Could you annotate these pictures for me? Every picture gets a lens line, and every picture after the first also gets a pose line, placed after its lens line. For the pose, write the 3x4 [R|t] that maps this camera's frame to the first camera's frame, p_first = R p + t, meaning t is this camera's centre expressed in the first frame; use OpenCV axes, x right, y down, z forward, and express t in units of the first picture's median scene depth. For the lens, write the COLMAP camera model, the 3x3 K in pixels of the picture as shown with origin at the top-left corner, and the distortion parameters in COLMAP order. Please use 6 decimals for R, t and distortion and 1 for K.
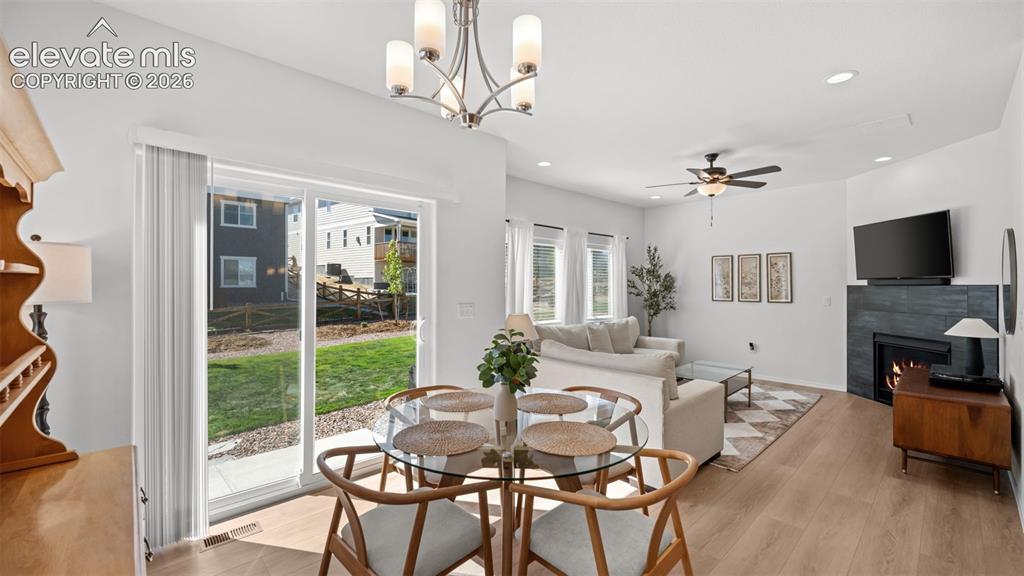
lens RADIAL K [[412.2, 0, 506.7], [0, 412.2, 283.2], [0, 0, 1]] dist [0.000593, -0.000127]
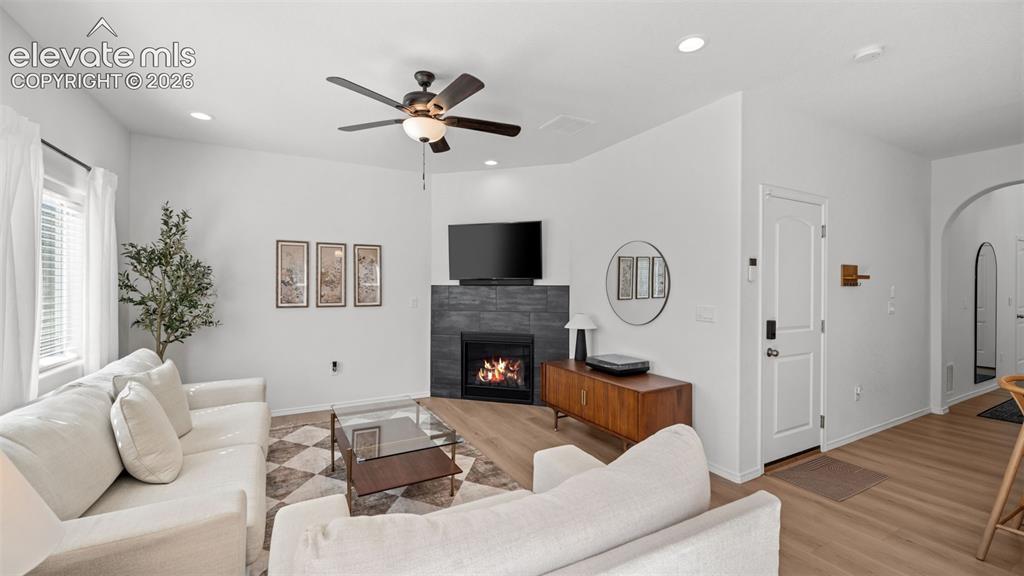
lens RADIAL K [[416.0, 0, 514.1], [0, 416.0, 287.5], [0, 0, 1]] dist [0.001286, -0.000185]
pose [[0.246886, -0.001988, 0.969042, -0.069620], [-0.009815, 0.999941, 0.004552, 0.004555], [-0.968995, -0.010635, 0.246853, 0.634193]]
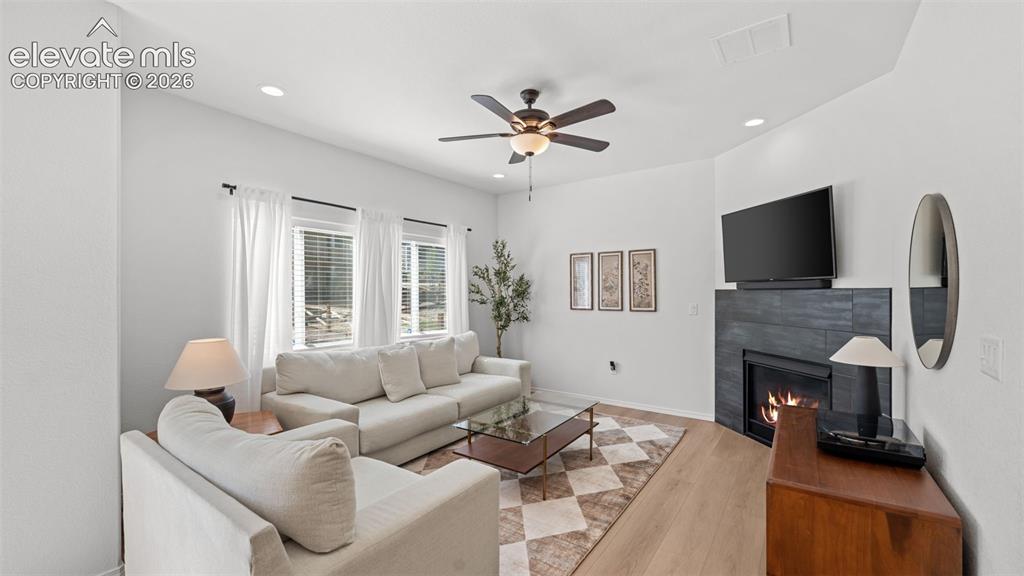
lens RADIAL K [[413.3, 0, 503.6], [0, 413.3, 292.4], [0, 0, 1]] dist [0.001530, -0.000051]
pose [[0.981544, -0.003252, 0.191207, 0.292173], [0.001753, 0.999966, 0.008008, 0.003772], [-0.191226, -0.007525, 0.981517, 0.315423]]
